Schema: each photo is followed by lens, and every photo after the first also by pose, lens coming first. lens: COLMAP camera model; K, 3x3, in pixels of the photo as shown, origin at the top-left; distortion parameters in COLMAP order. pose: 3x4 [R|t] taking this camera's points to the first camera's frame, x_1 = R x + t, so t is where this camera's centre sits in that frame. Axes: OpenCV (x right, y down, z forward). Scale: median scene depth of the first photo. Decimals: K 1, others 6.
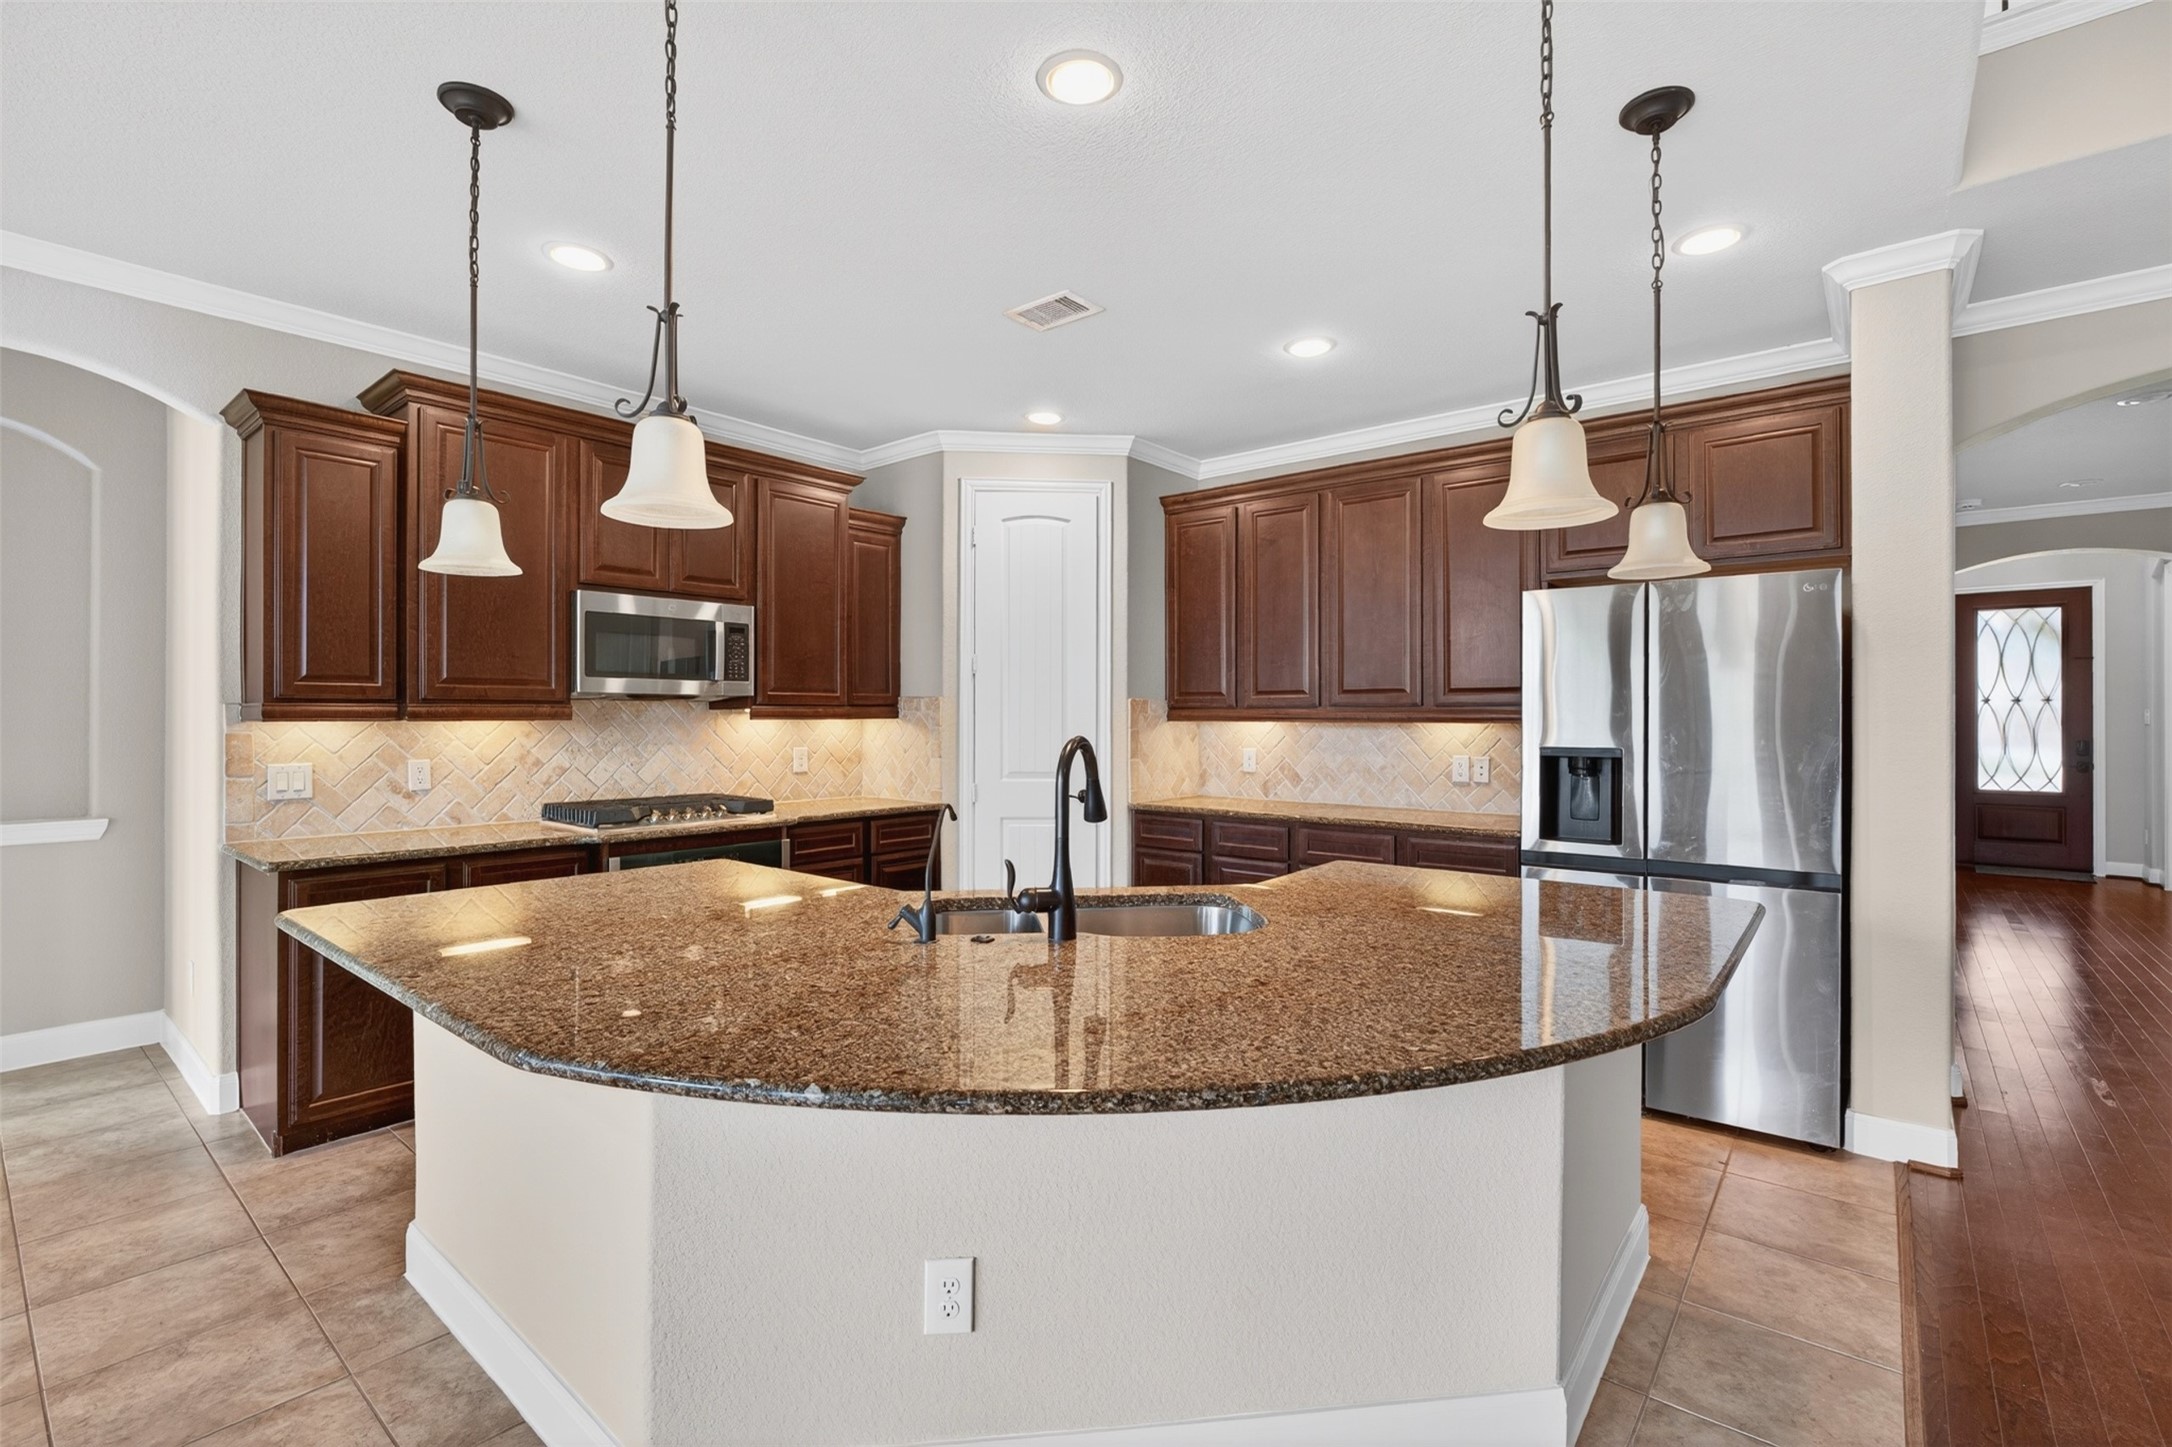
lens RADIAL K [[961.6, 0, 1082.8], [0, 961.6, 722.0], [0, 0, 1]] dist [-0.009511, 0.002141]
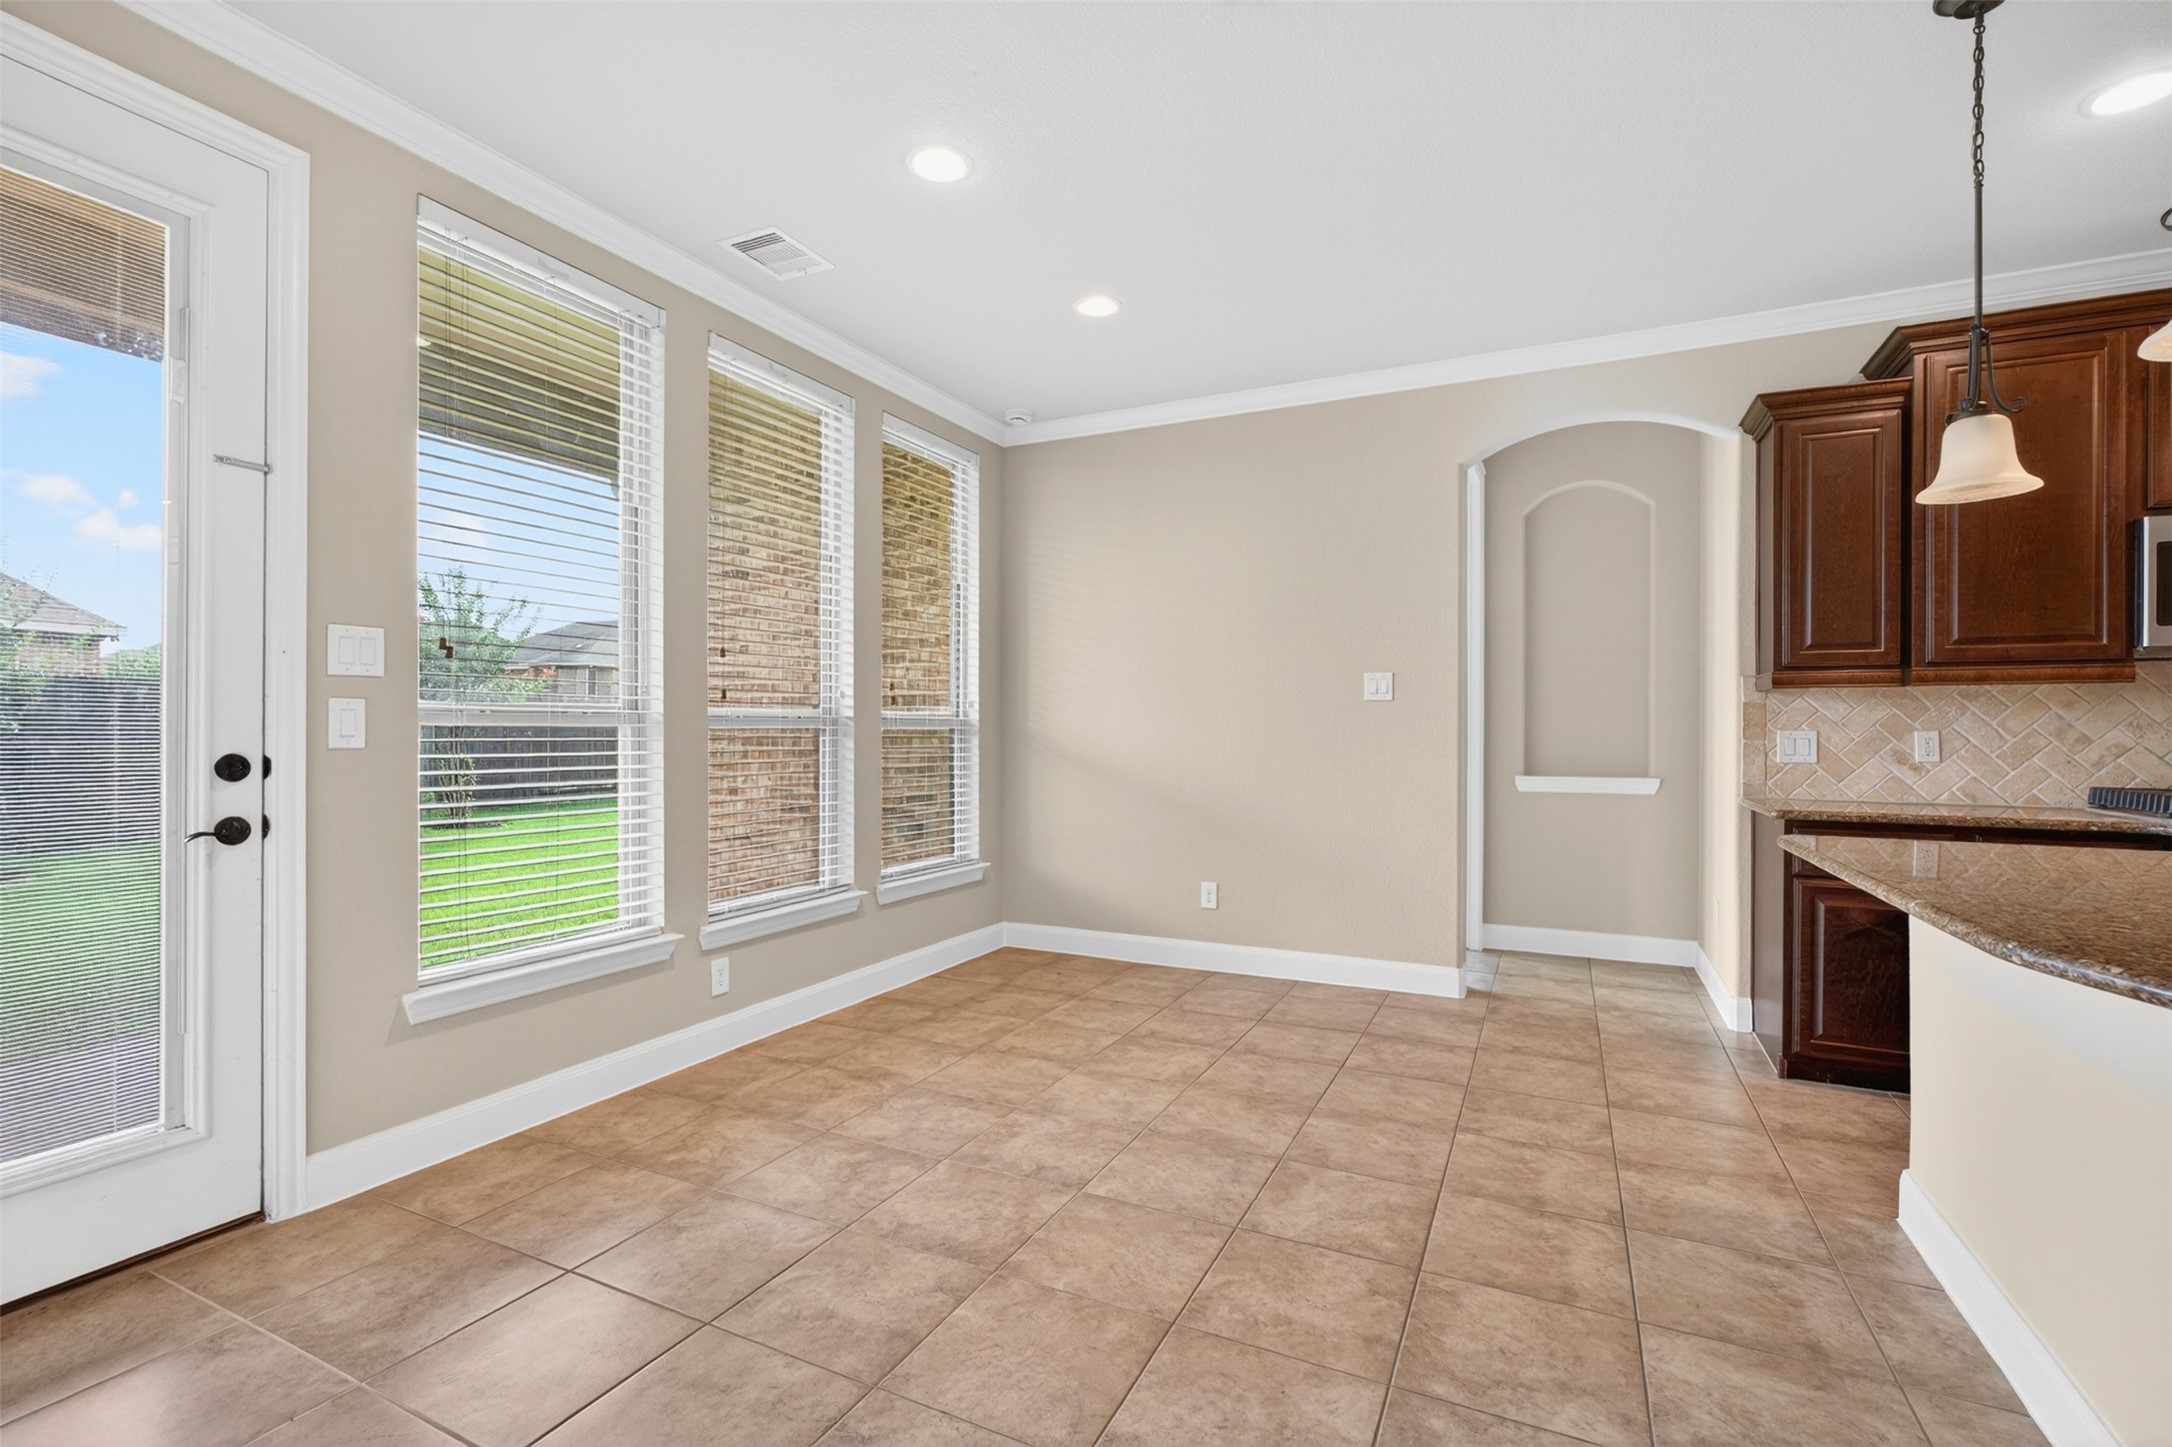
lens RADIAL K [[961.6, 0, 1092.8], [0, 961.6, 733.0], [0, 0, 1]] dist [-0.009511, 0.002141]
pose [[0.235724, 0.000782, -0.971820, 0.041033], [-0.003034, 0.999995, 0.000069, 0.052626], [0.971815, 0.002932, 0.235725, -0.035024]]
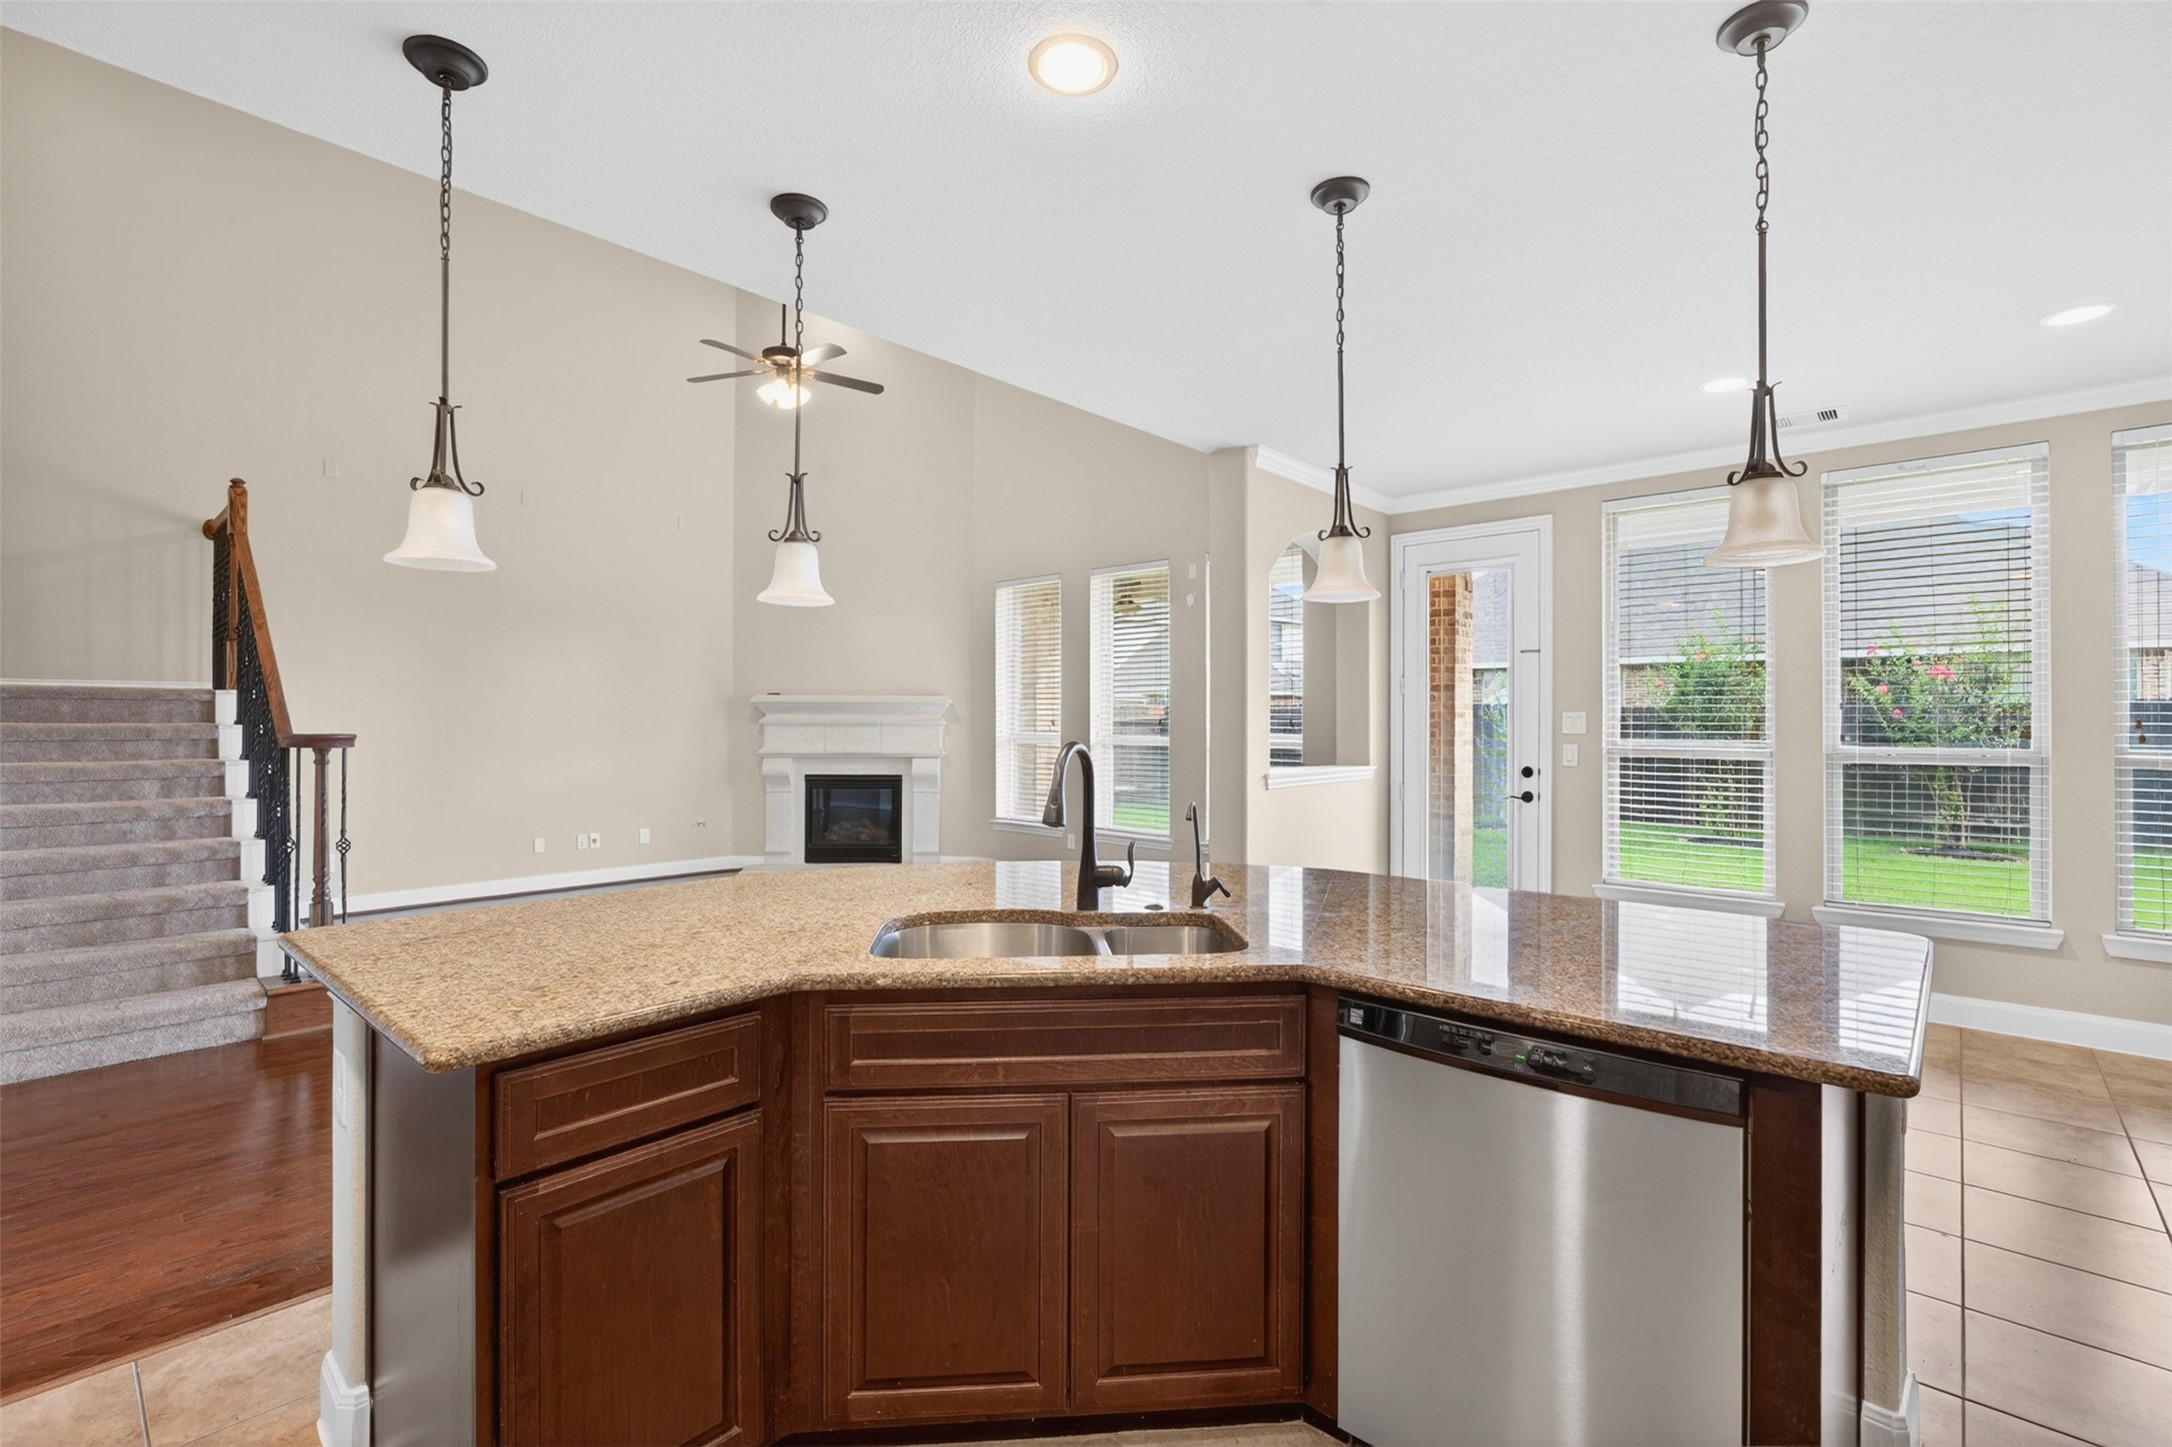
lens RADIAL K [[961.6, 0, 1090.1], [0, 961.6, 726.7], [0, 0, 1]] dist [-0.009511, 0.002141]
pose [[-0.998305, -0.006569, 0.057835, -0.715770], [-0.006801, 0.999970, -0.003824, -0.222345], [-0.057808, -0.004211, -0.998319, 8.485626]]
